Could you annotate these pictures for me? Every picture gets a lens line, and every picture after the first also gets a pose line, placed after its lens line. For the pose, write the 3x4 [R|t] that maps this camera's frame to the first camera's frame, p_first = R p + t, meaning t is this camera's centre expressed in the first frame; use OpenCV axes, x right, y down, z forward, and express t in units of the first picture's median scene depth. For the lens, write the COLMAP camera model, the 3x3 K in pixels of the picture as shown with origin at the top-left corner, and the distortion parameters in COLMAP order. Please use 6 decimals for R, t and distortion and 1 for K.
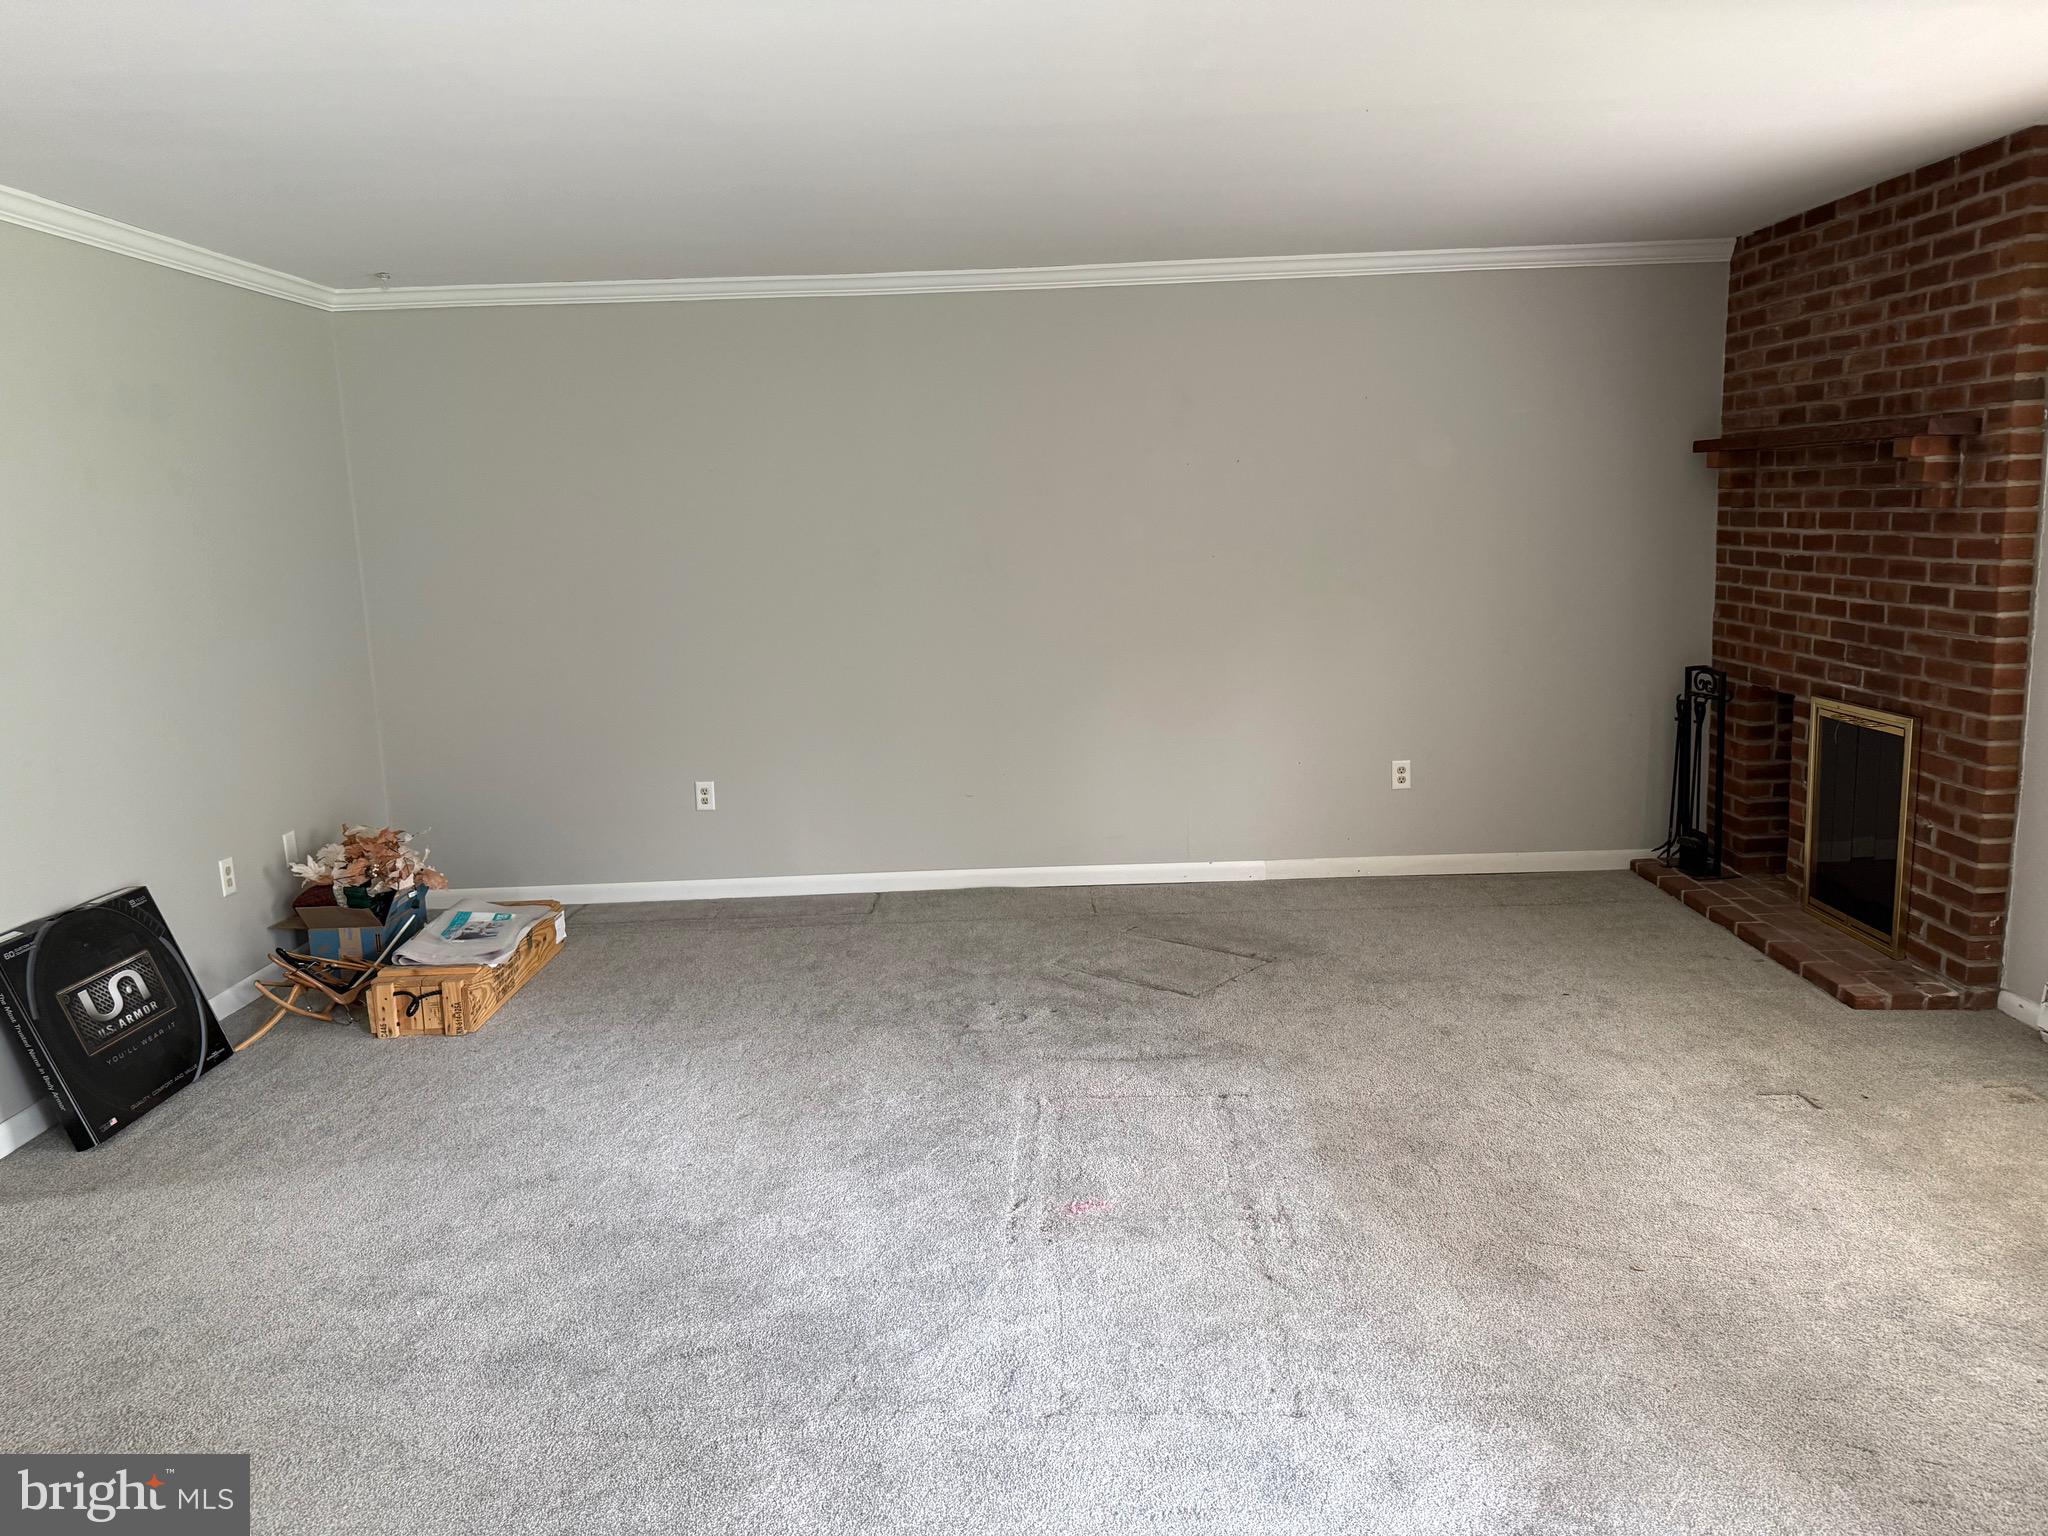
lens RADIAL K [[1461.3, 0, 1021.6], [0, 1461.3, 755.5], [0, 0, 1]] dist [0.021899, -0.037658]
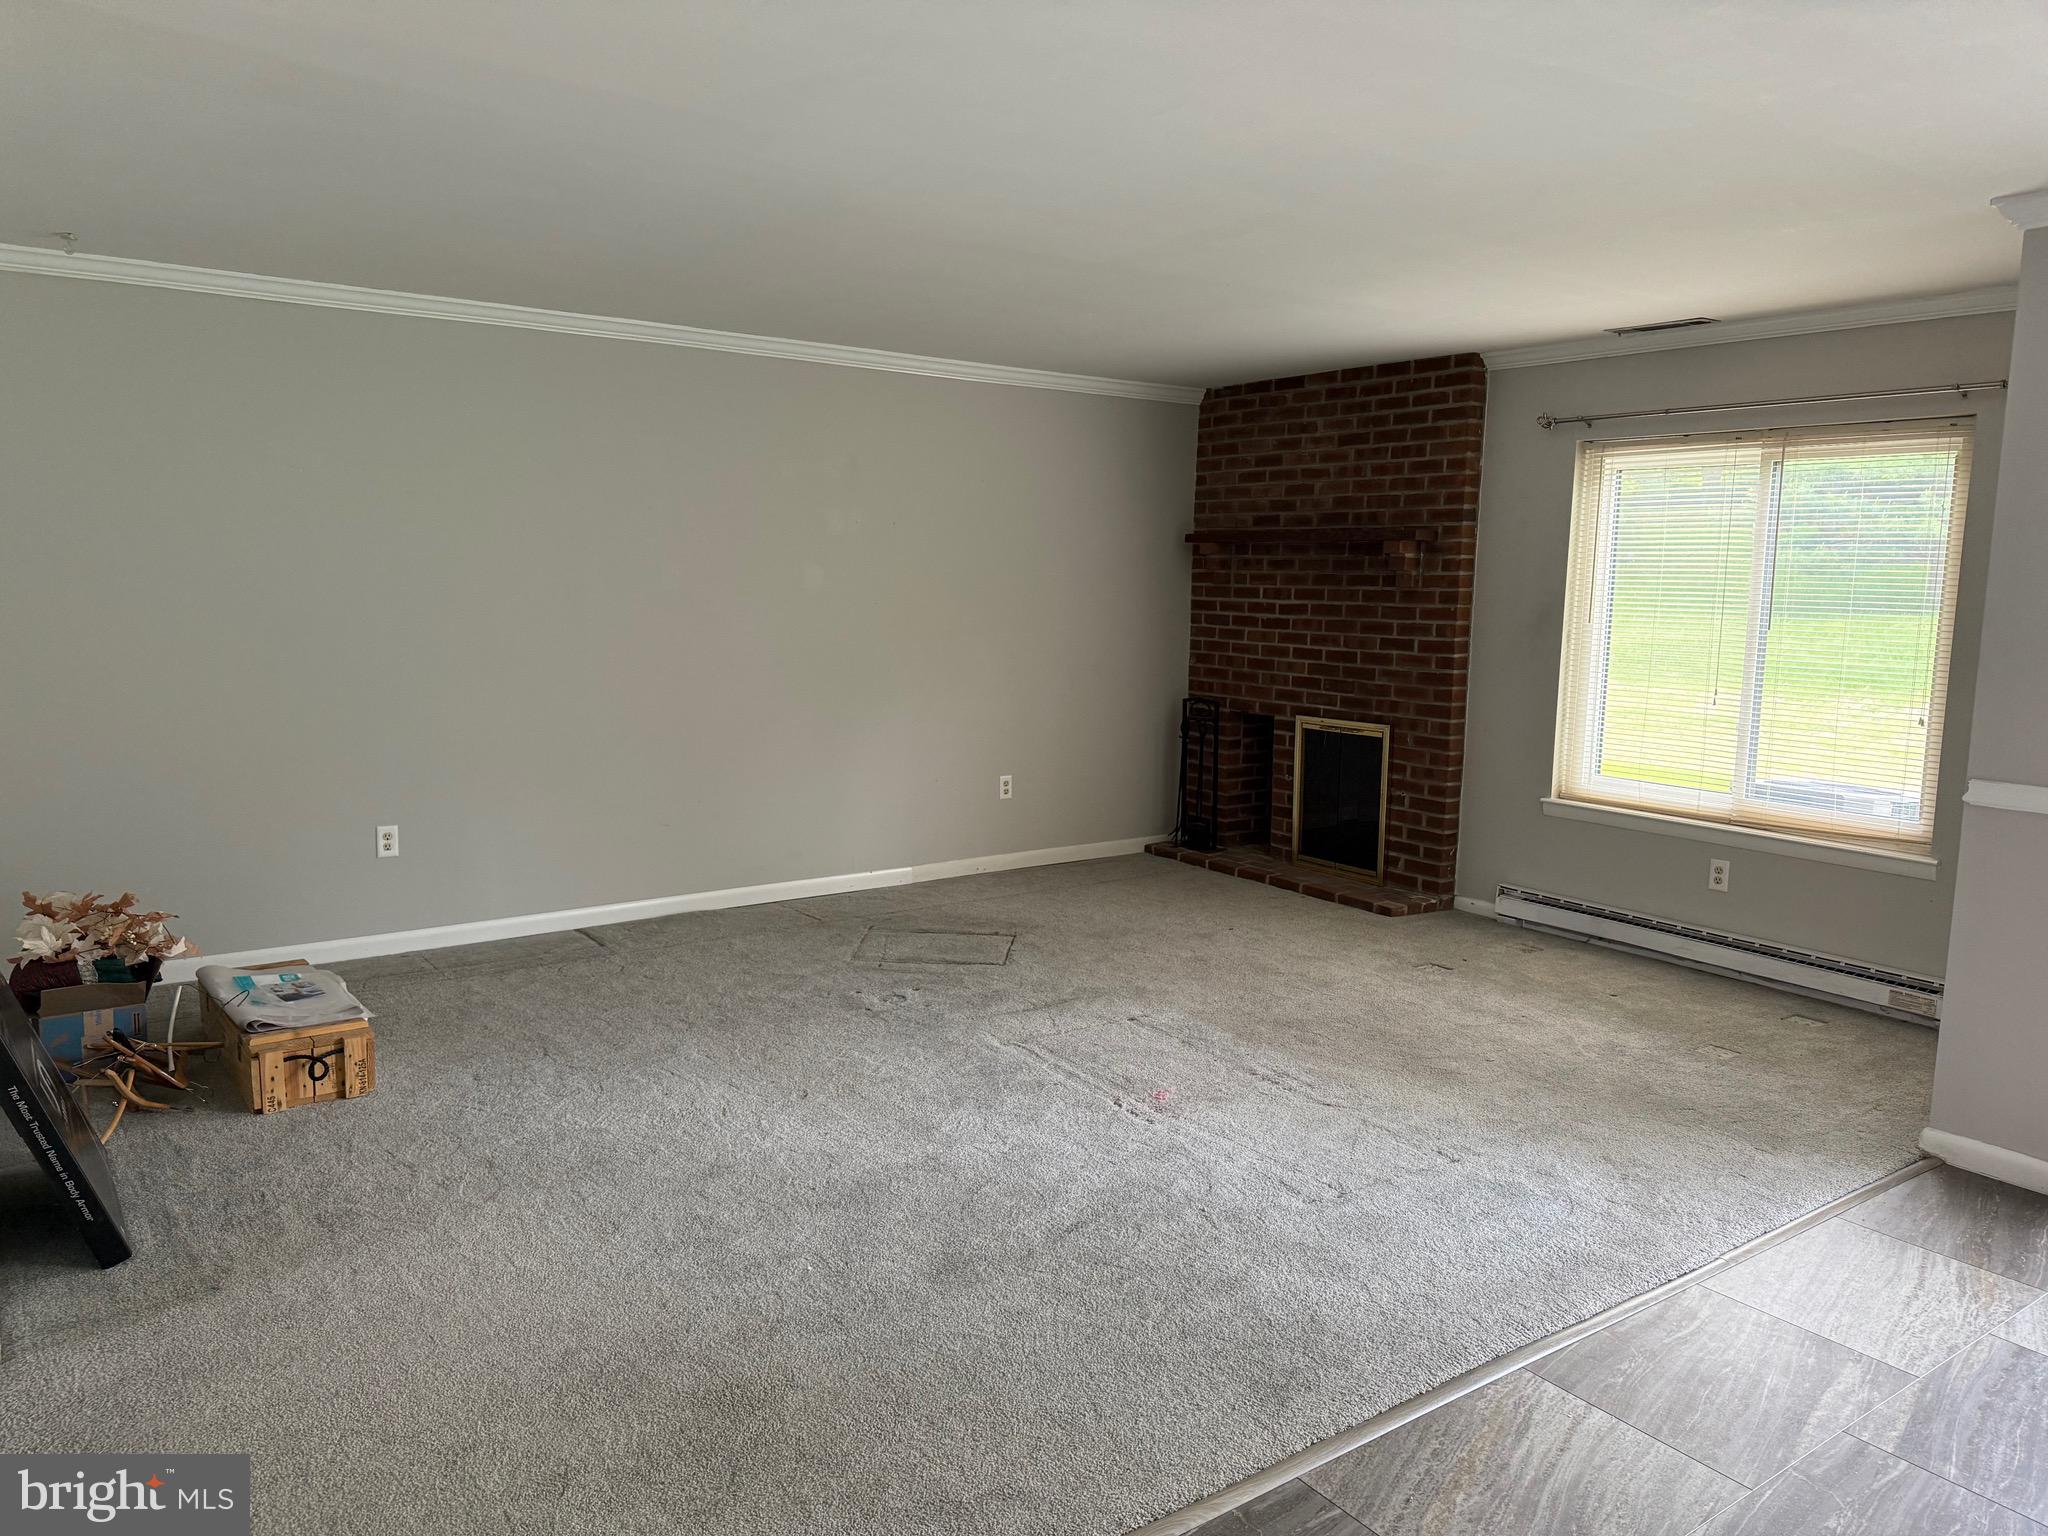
lens RADIAL K [[1431.7, 0, 1024.0], [0, 1431.7, 768.0], [0, 0, 1]] dist [0.105123, -0.167403]
pose [[0.803689, -0.031441, 0.594219, -0.575469], [0.054023, 0.998335, -0.020243, 0.028507], [-0.592592, 0.048370, 0.804049, 0.025013]]
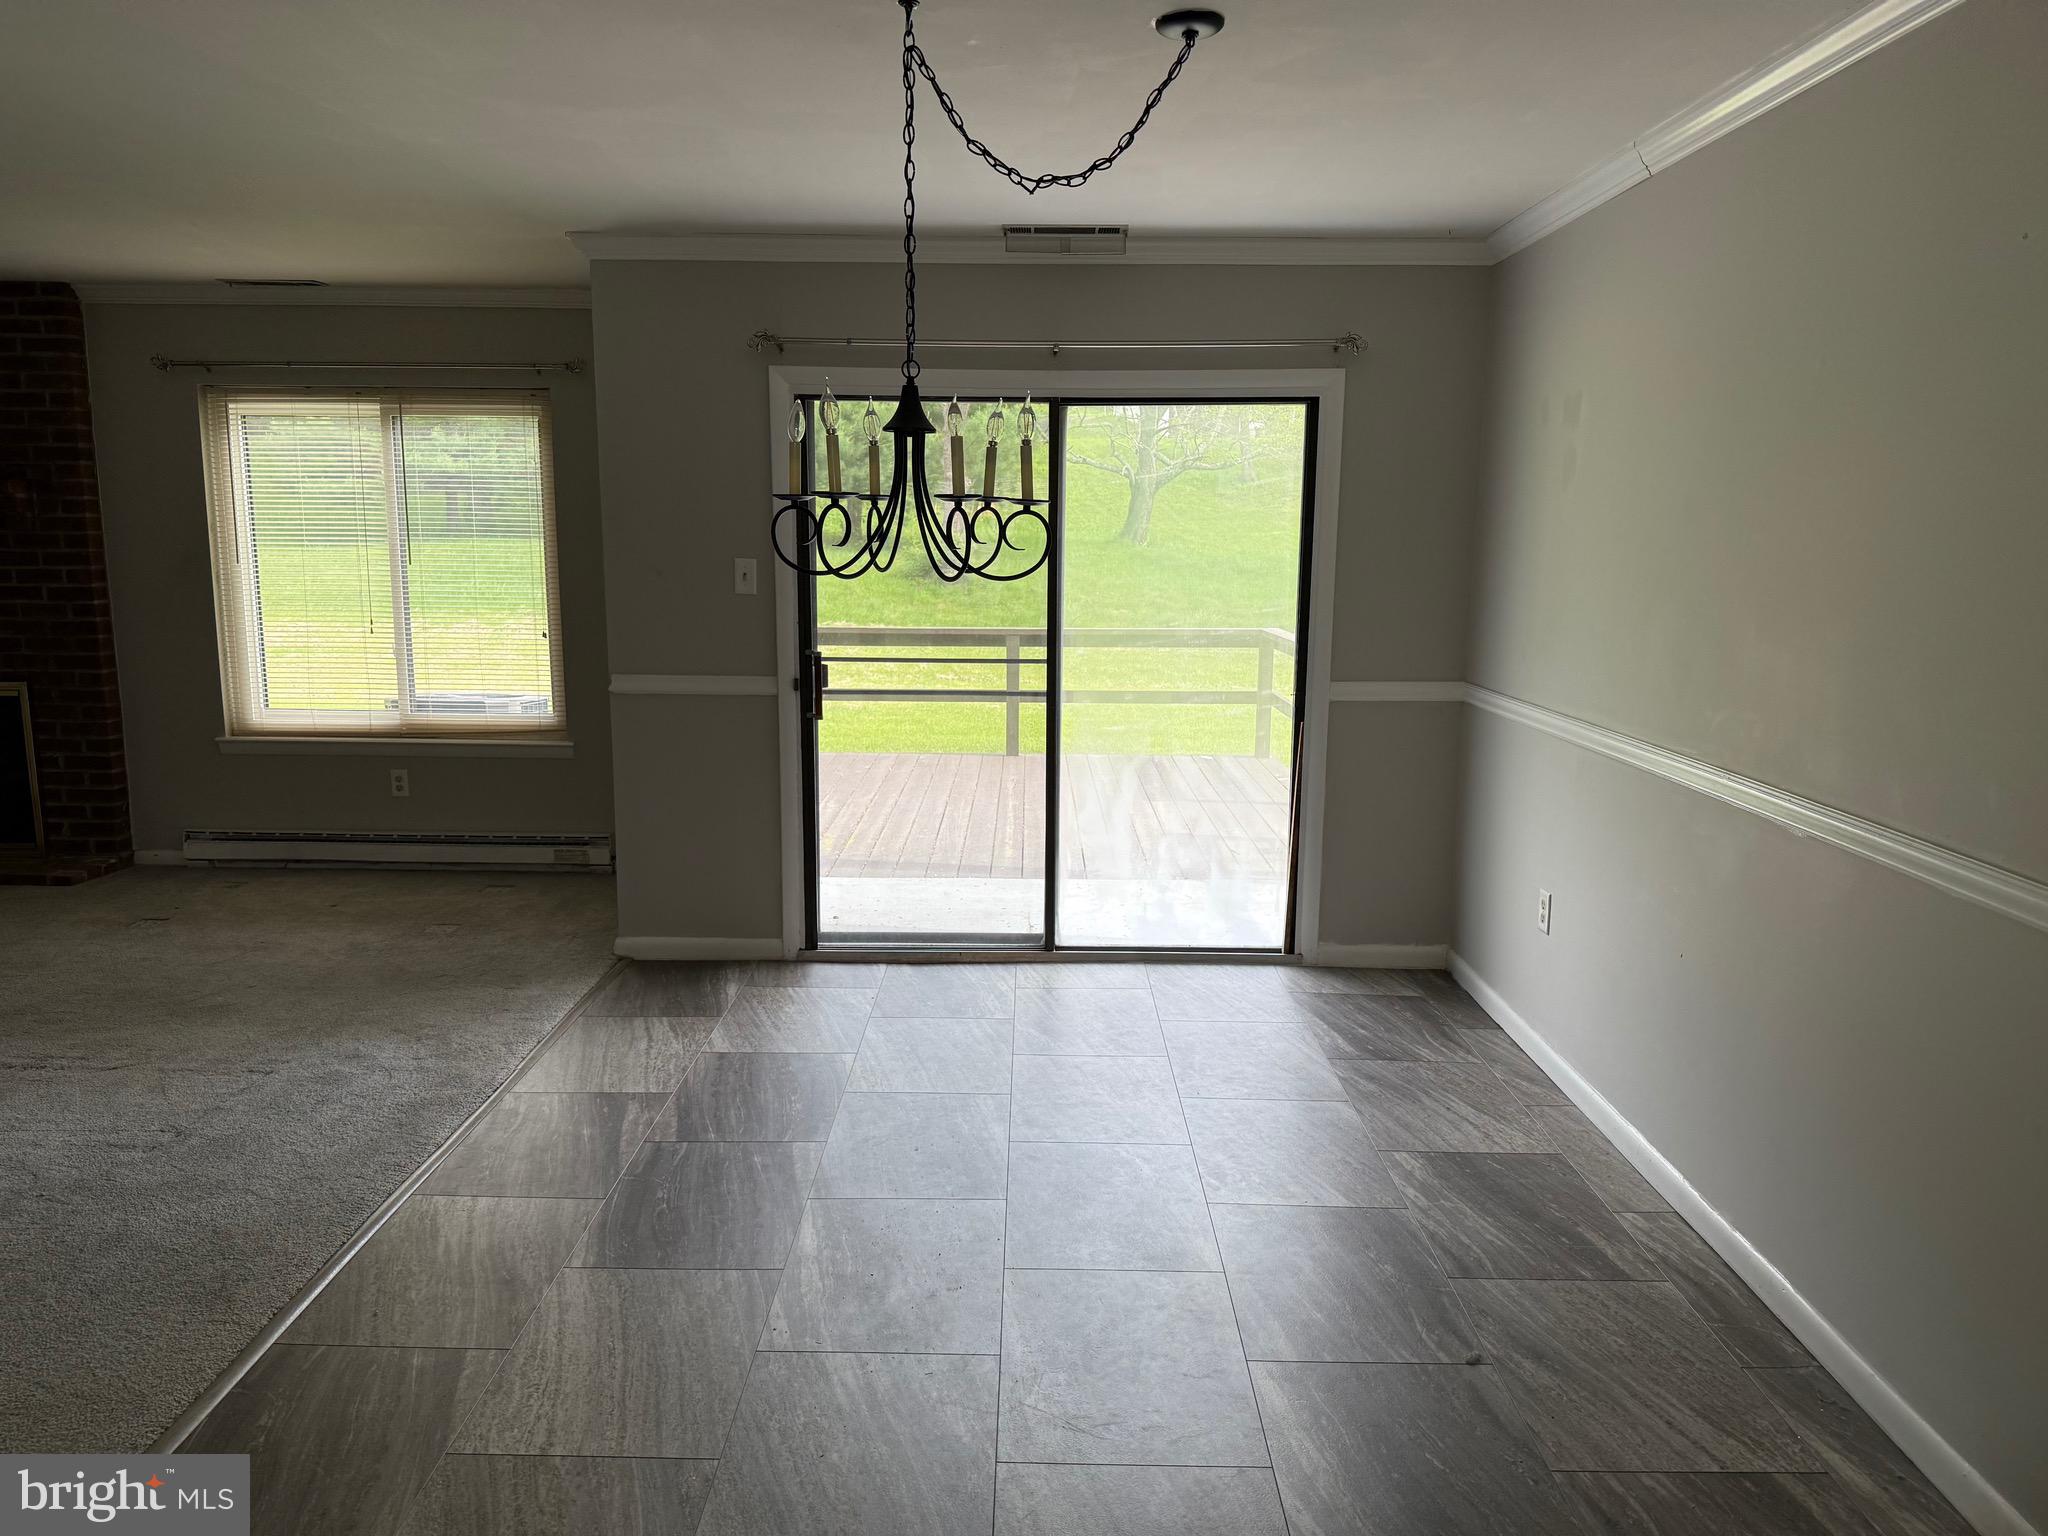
lens RADIAL K [[1434.0, 0, 1025.0], [0, 1434.0, 779.1], [0, 0, 1]] dist [0.001887, -0.029063]
pose [[-0.008761, -0.142239, 0.989794, -0.739054], [0.155915, 0.977531, 0.141857, 0.020565], [-0.987732, 0.155567, 0.013613, 0.057667]]
